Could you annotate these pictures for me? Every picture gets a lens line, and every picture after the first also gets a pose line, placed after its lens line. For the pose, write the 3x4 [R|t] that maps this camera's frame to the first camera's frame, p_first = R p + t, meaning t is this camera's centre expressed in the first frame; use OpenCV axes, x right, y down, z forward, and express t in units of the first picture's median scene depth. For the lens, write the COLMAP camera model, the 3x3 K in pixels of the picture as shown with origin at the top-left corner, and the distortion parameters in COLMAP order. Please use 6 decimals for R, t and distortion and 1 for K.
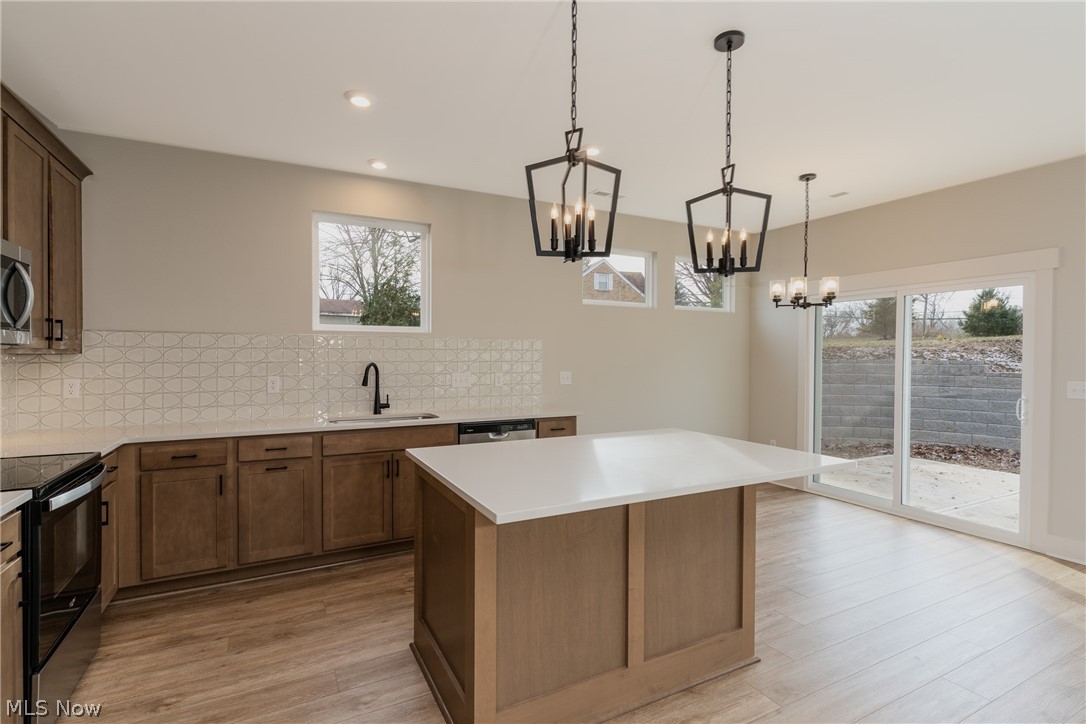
lens RADIAL K [[516.4, 0, 543.0], [0, 516.4, 362.0], [0, 0, 1]] dist [0.002376, 0.000021]
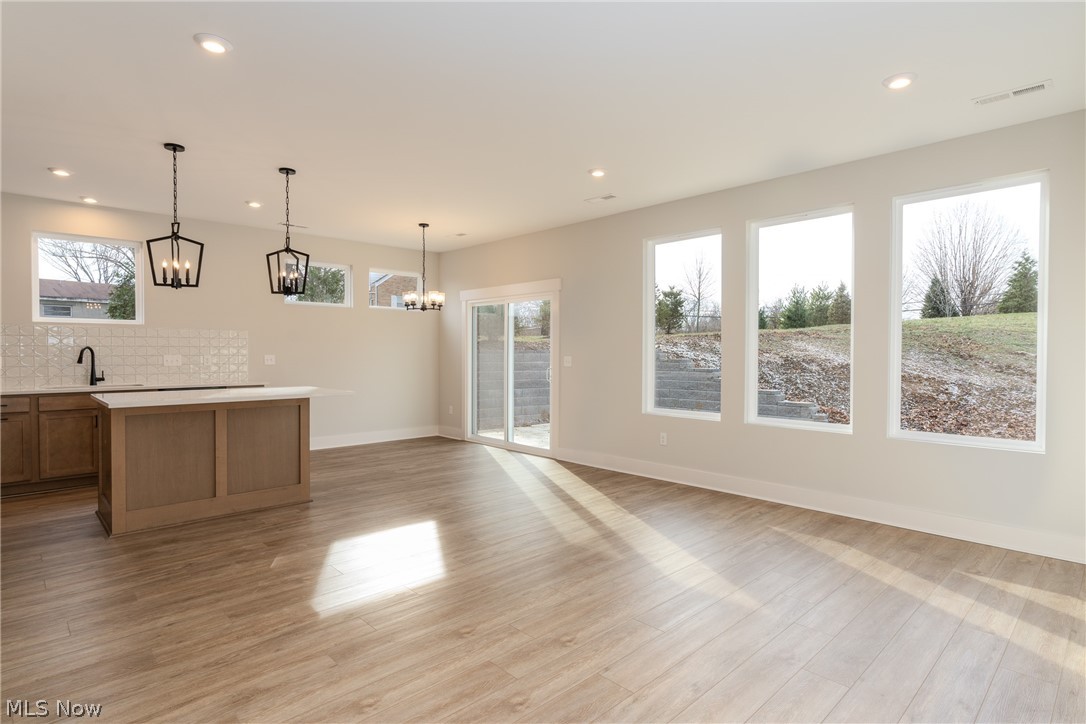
lens RADIAL K [[569.5, 0, 543.0], [0, 569.5, 362.0], [0, 0, 1]] dist [0.000831, 0.001127]
pose [[0.963884, -0.007335, 0.266222, 0.417625], [0.005917, 0.999964, 0.006129, 0.039906], [-0.266258, -0.004332, 0.963892, -0.742943]]
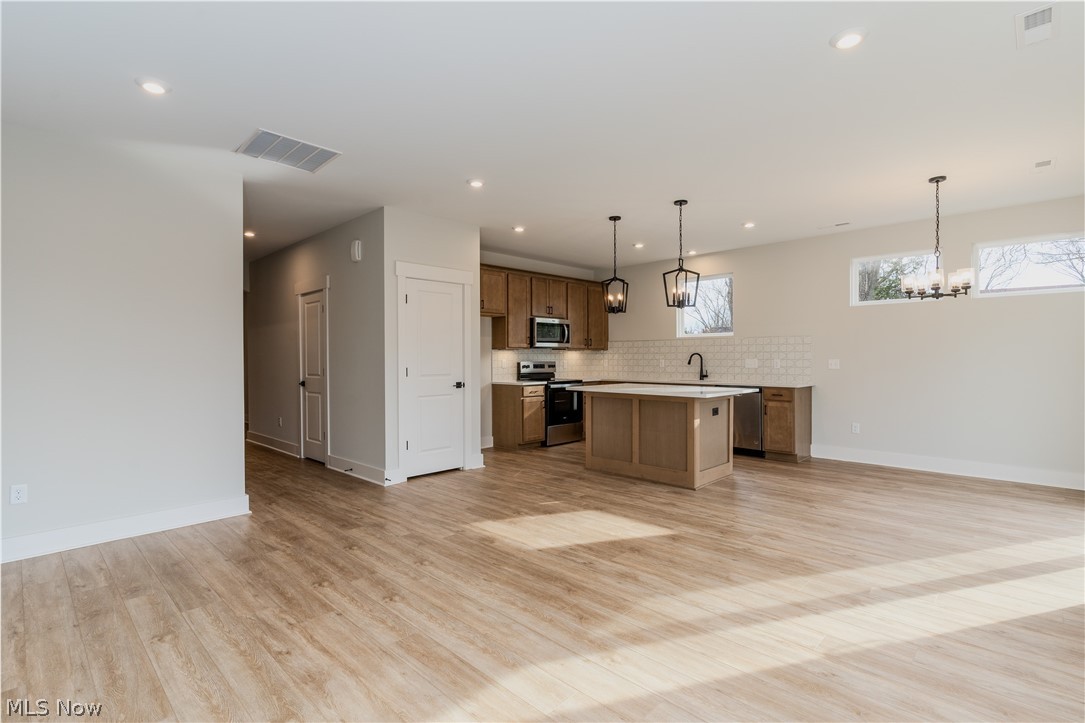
lens RADIAL K [[516.0, 0, 542.5], [0, 516.0, 361.5], [0, 0, 1]] dist [0.002376, 0.000021]
pose [[0.299068, 0.004120, -0.954223, 1.366980], [-0.008341, 0.999964, 0.001703, 0.035517], [0.954195, 0.007450, 0.299091, -0.129616]]
